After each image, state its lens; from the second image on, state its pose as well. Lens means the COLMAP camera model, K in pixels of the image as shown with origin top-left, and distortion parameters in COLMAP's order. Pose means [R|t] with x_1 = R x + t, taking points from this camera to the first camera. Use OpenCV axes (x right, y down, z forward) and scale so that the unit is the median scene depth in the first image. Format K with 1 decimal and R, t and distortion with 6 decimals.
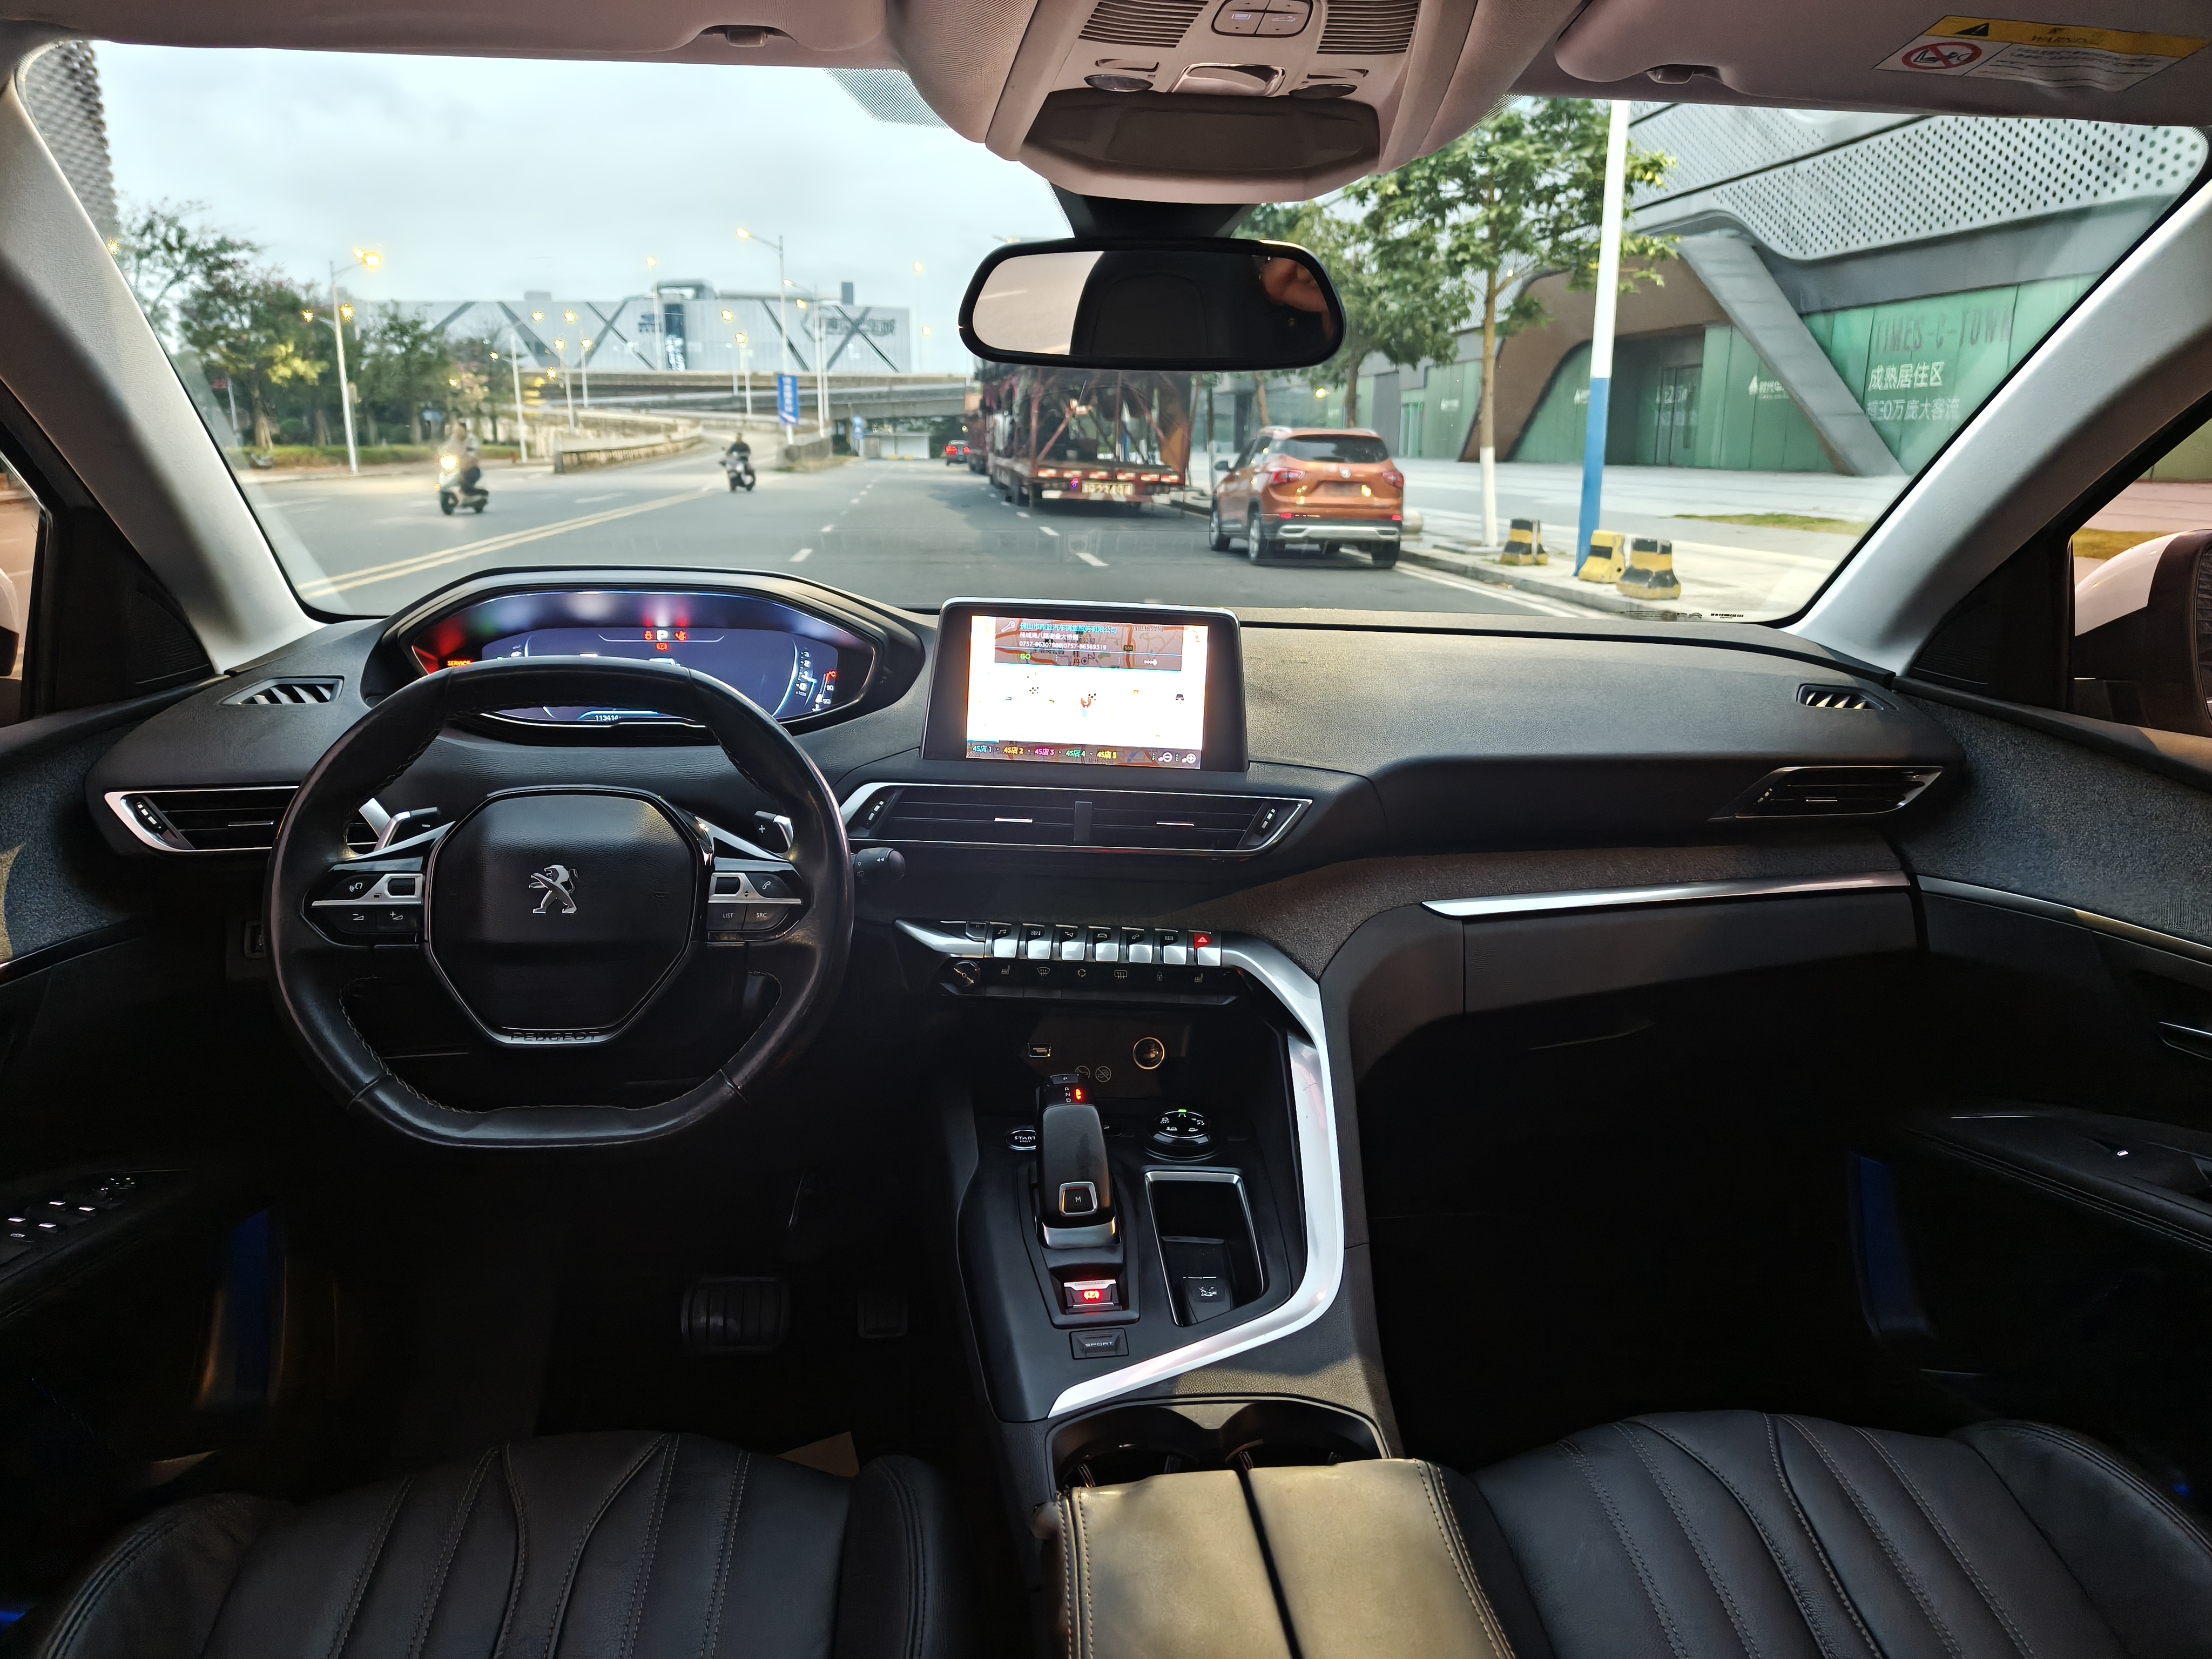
lens RADIAL K [[1567.1, 0, 1106.0], [0, 1567.1, 829.5], [0, 0, 1]] dist [0.031013, -0.030454]
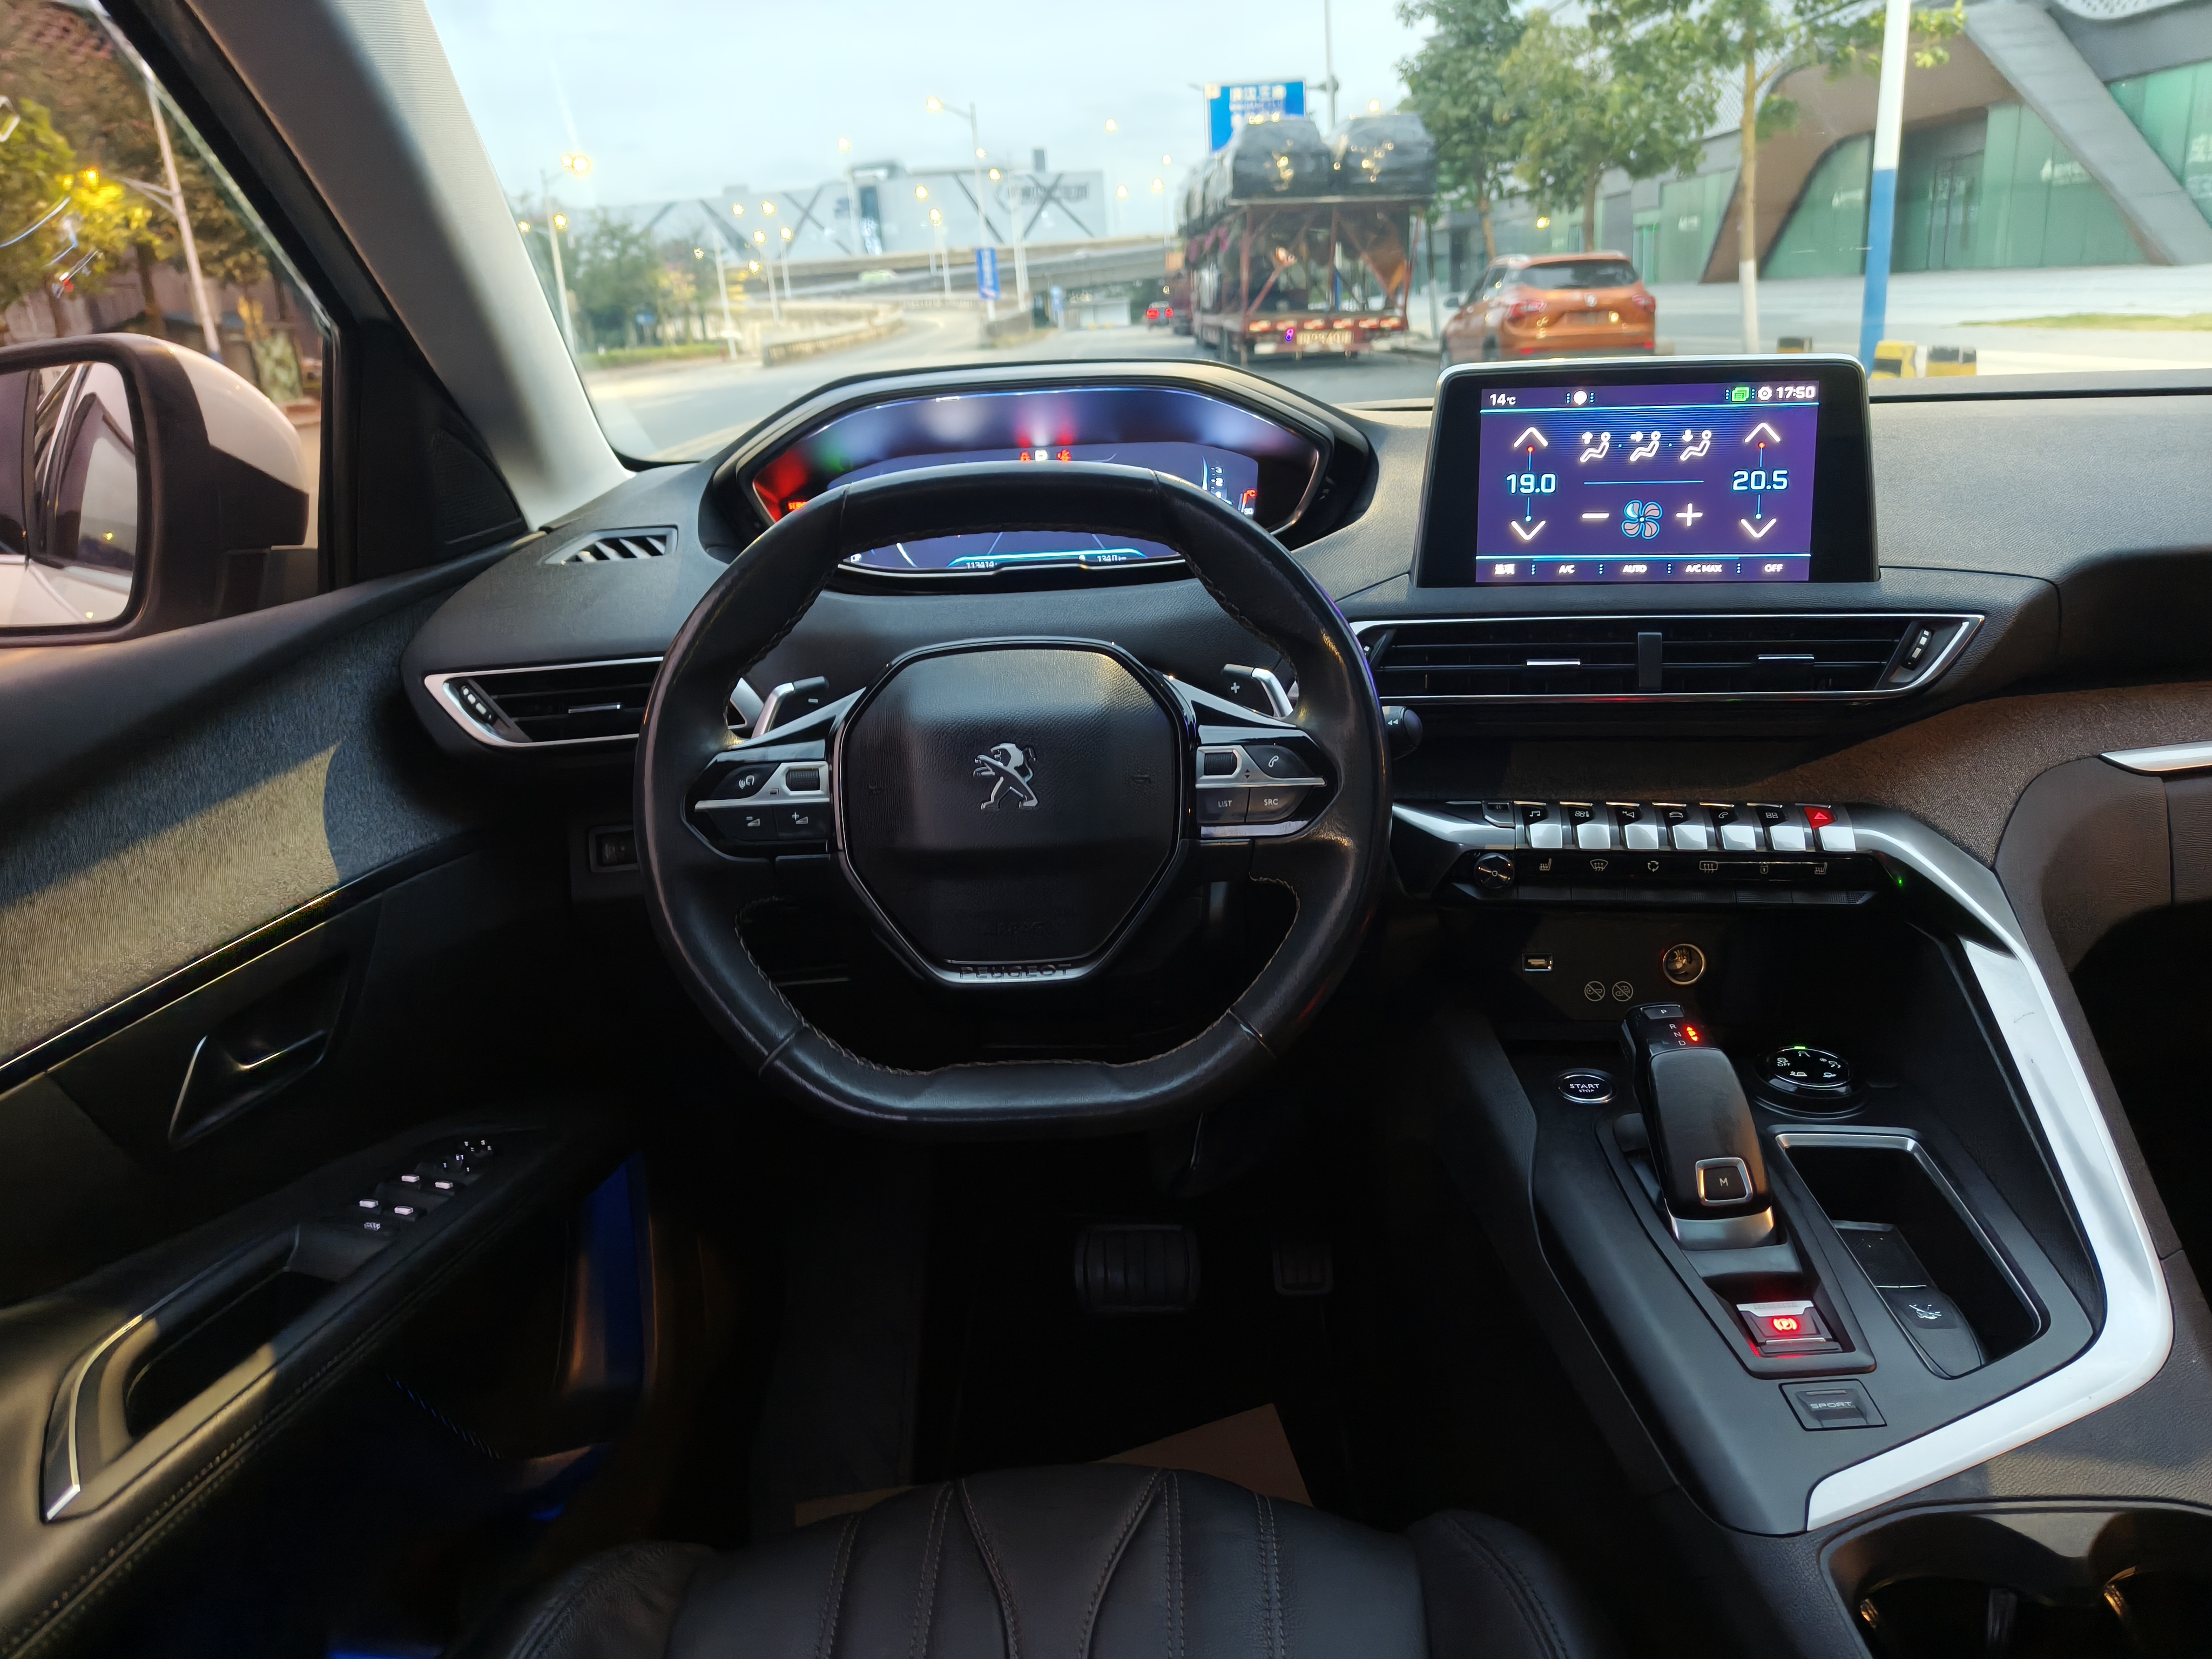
lens RADIAL K [[1582.4, 0, 1106.0], [0, 1582.4, 829.5], [0, 0, 1]] dist [0.002157, 0.006310]
pose [[0.990088, -0.029785, -0.137251, -0.155361], [0.040609, 0.996223, 0.076750, 0.005890], [0.134447, -0.081563, 0.987558, 0.207110]]
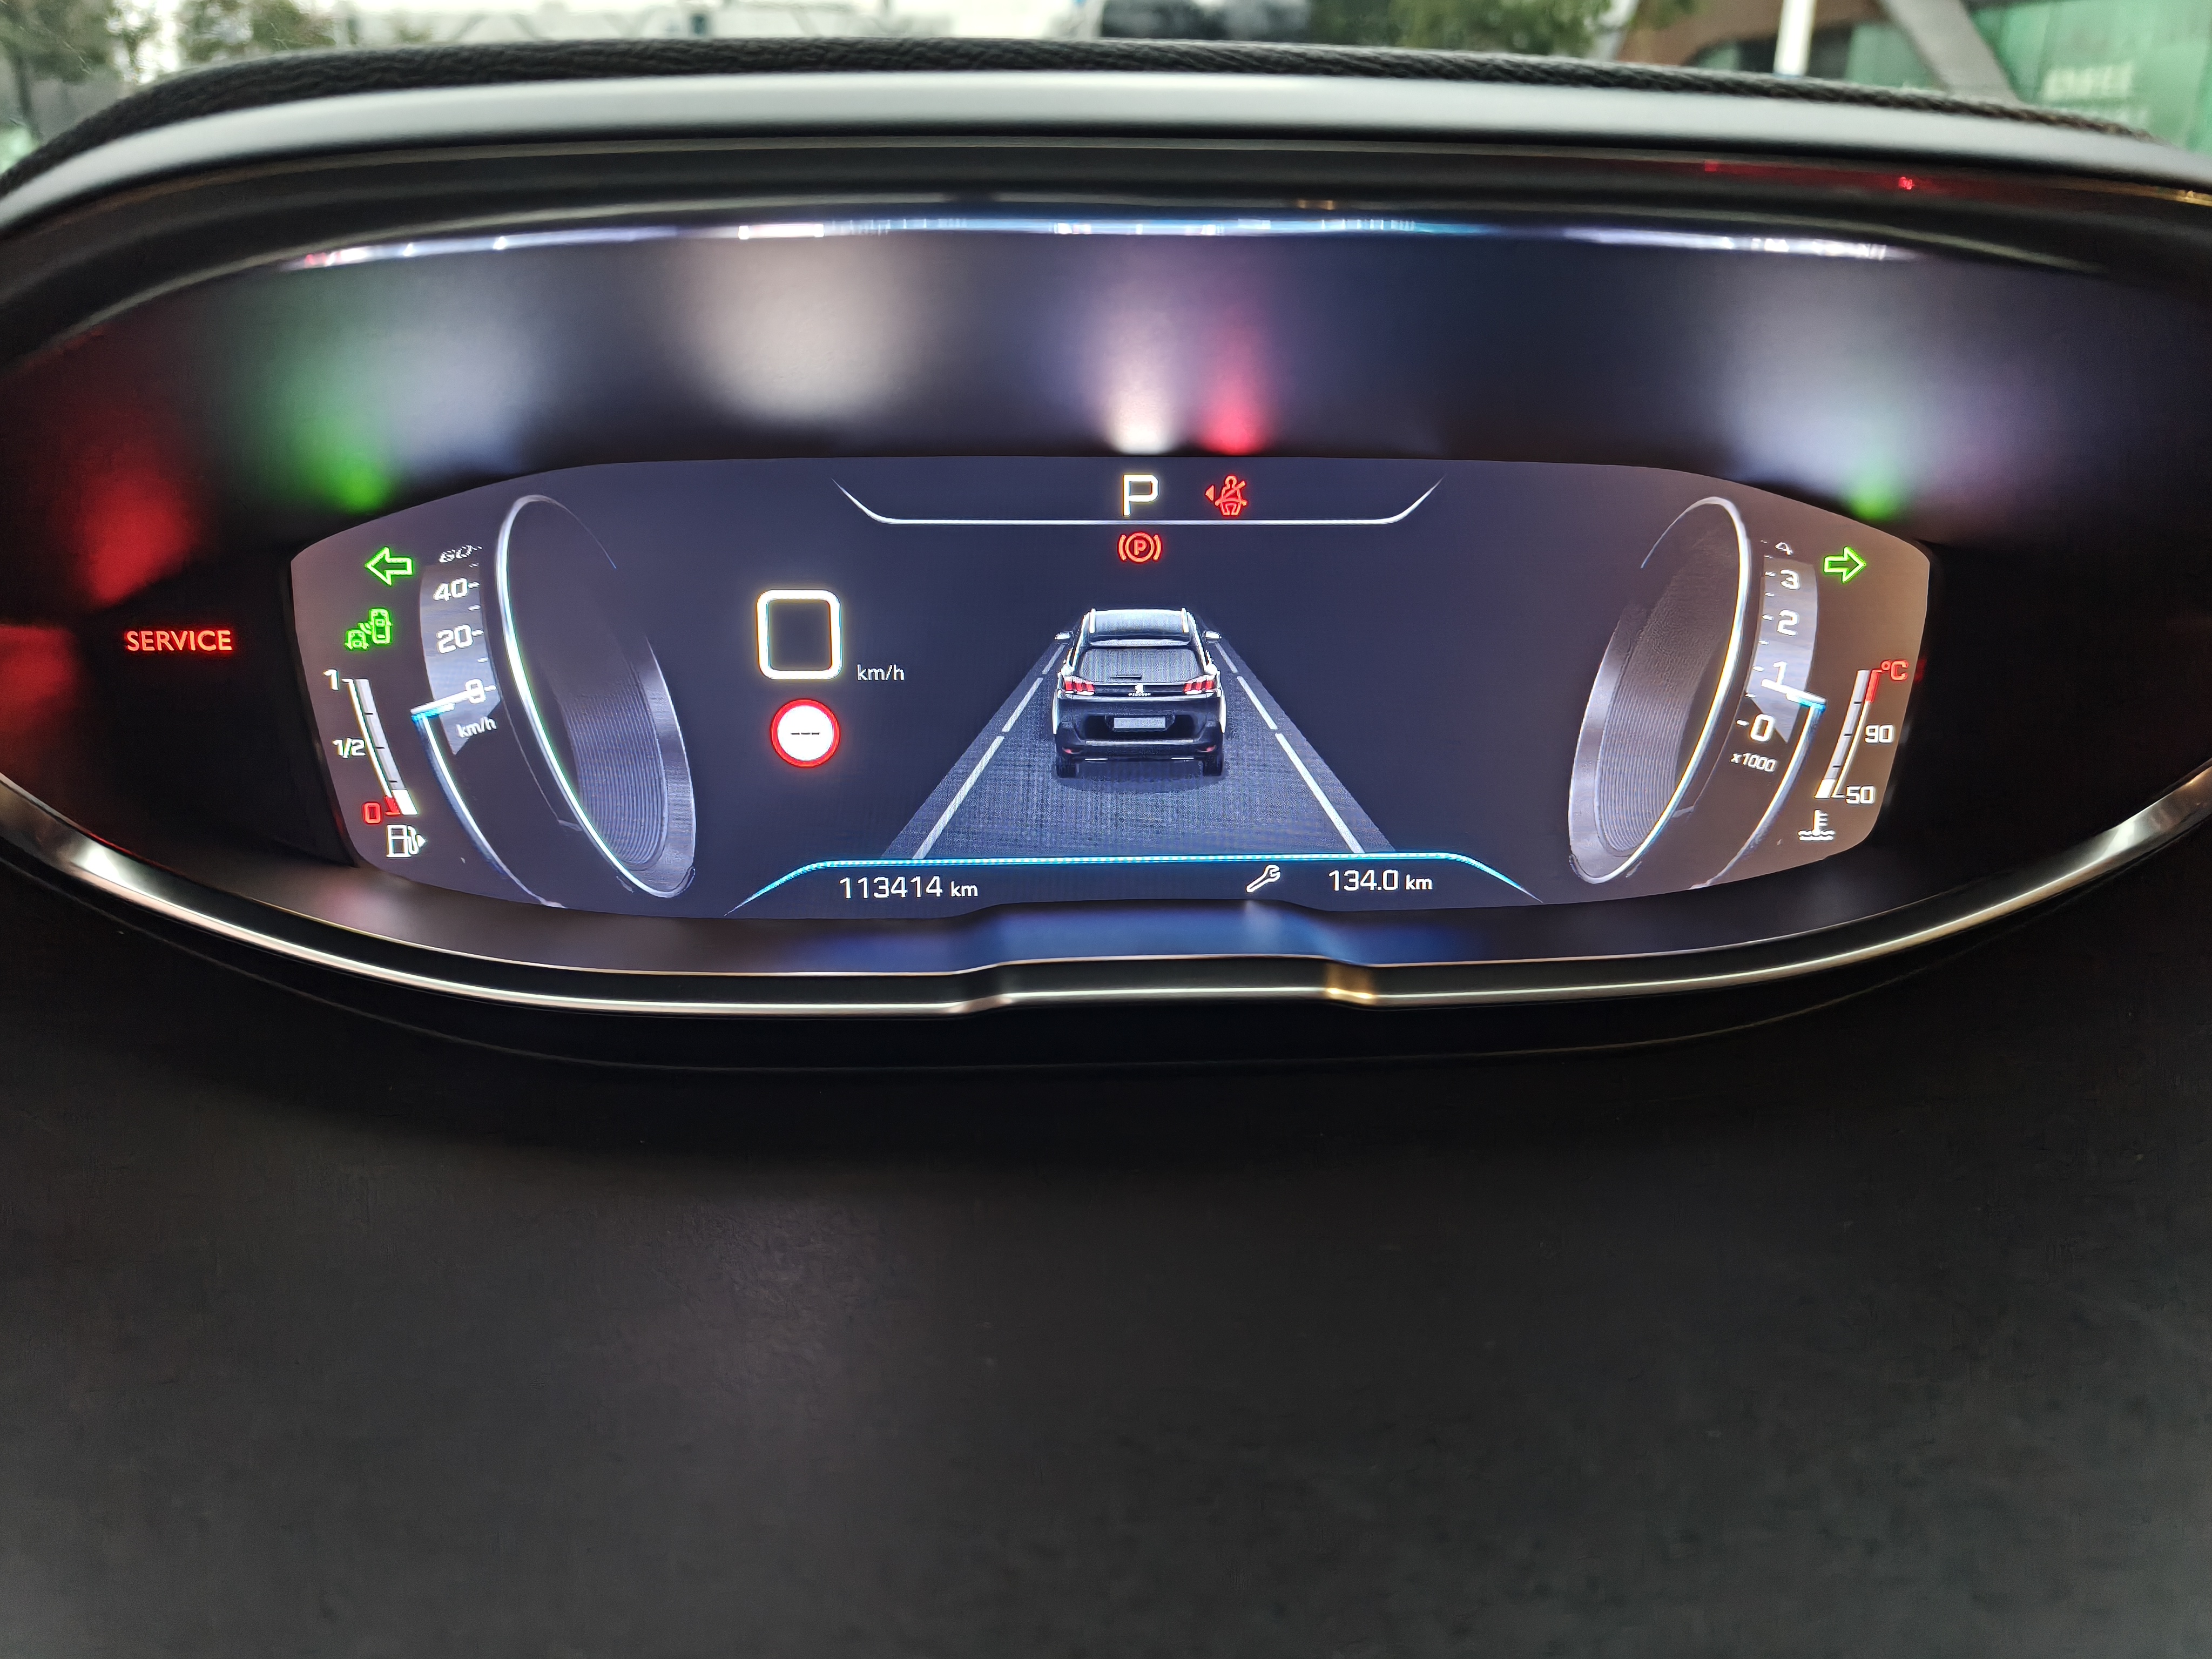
lens RADIAL K [[1582.4, 0, 1106.0], [0, 1582.4, 829.5], [0, 0, 1]] dist [0.002157, 0.006310]
pose [[0.999590, 0.010067, -0.026811, -0.302300], [-0.005861, 0.988273, 0.152586, -0.120147], [0.028032, -0.152366, 0.987926, 0.848603]]
